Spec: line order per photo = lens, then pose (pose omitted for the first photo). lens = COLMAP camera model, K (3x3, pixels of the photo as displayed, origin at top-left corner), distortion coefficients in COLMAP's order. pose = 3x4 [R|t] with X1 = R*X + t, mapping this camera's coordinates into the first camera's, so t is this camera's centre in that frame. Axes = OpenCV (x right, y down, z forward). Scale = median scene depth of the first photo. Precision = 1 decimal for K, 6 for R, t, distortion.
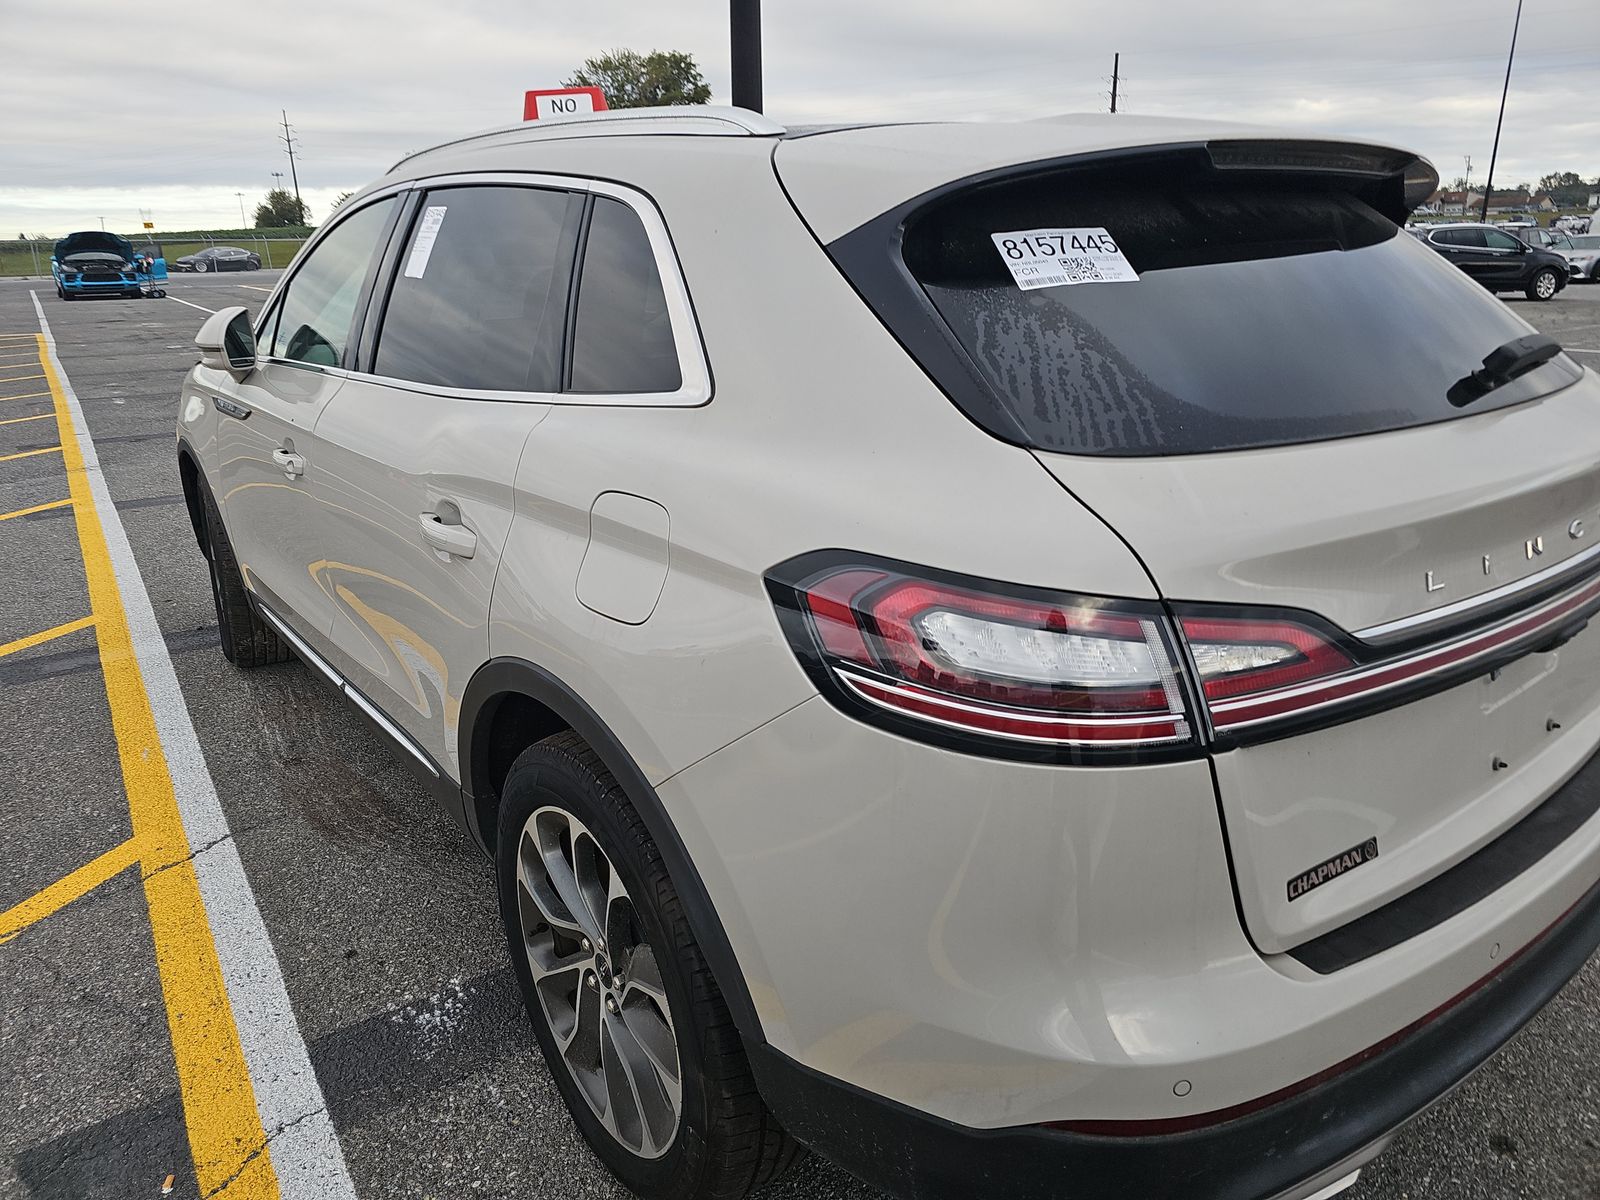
lens RADIAL K [[1042.0, 0, 800.0], [0, 1042.0, 600.0], [0, 0, 1]] dist [0.054318, -0.029072]
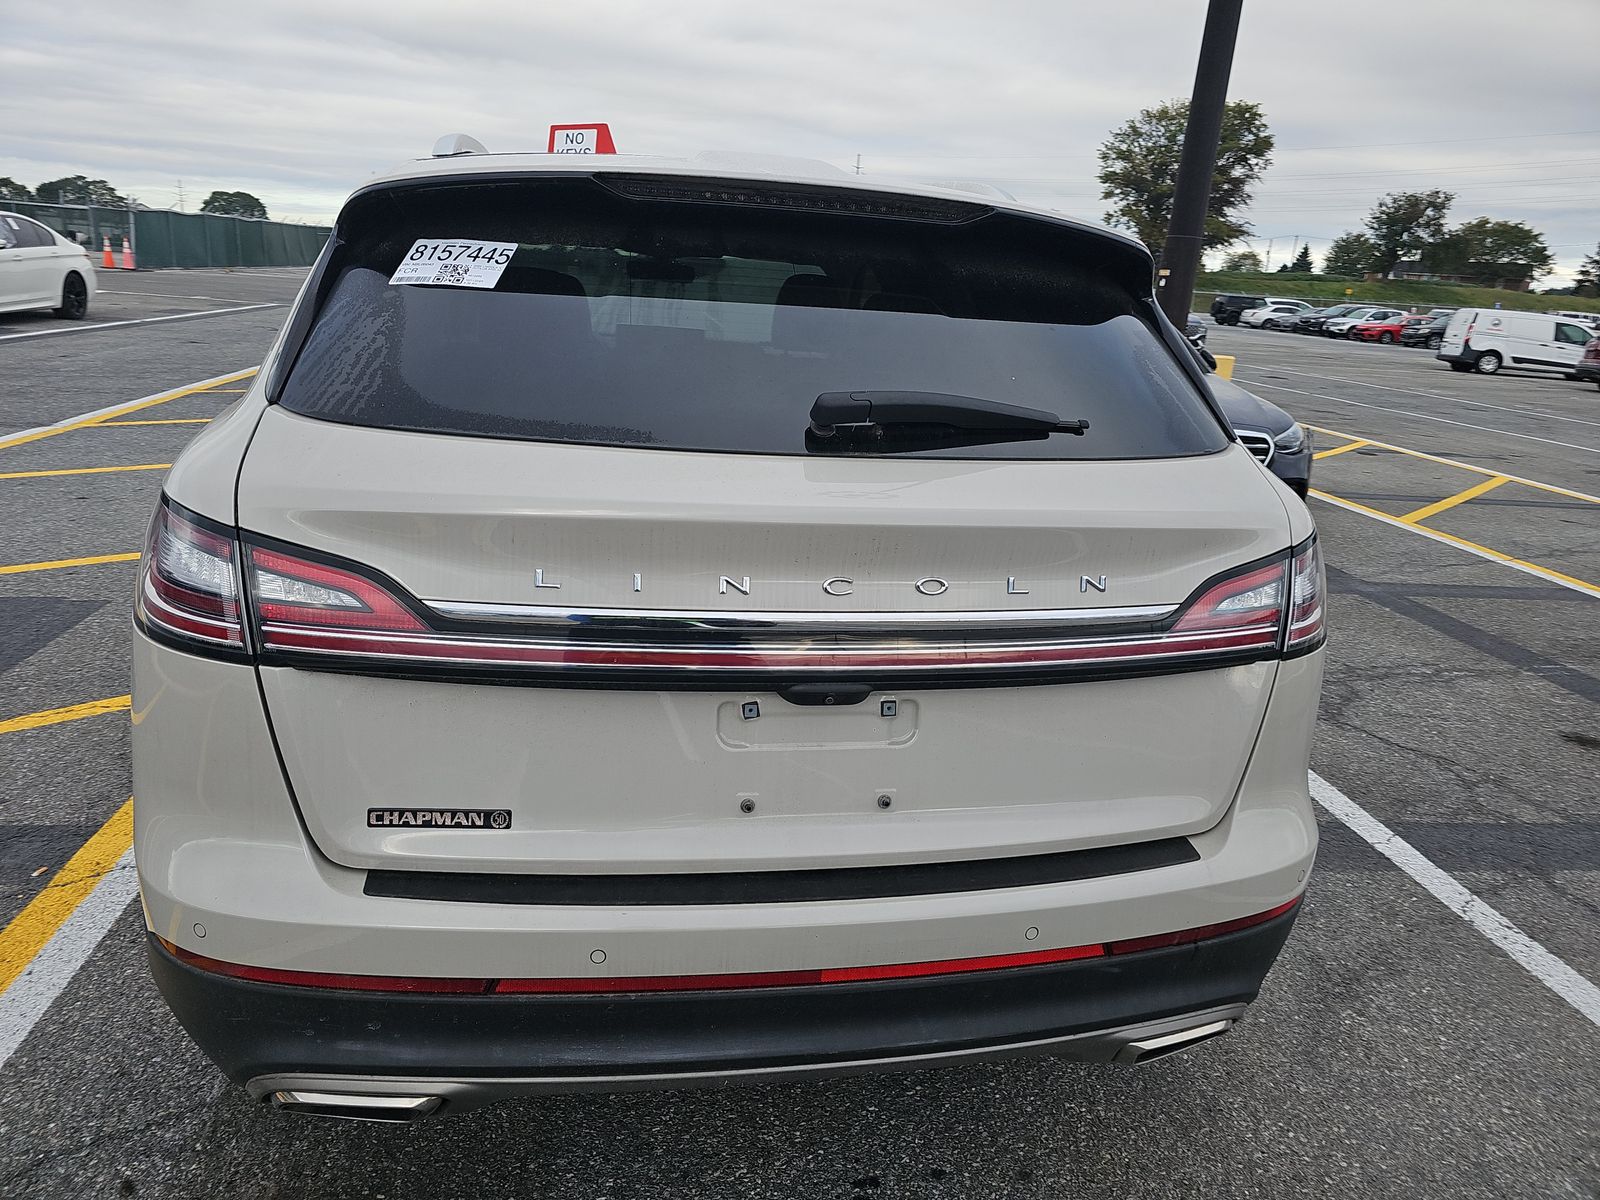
lens RADIAL K [[1103.1, 0, 895.9], [0, 1103.1, 659.9], [0, 0, 1]] dist [-0.000443, -0.029876]
pose [[0.889845, 0.209205, -0.405474, 1.268121], [-0.213181, 0.976353, 0.035909, -0.047742], [0.403398, 0.054486, 0.913401, 0.121168]]
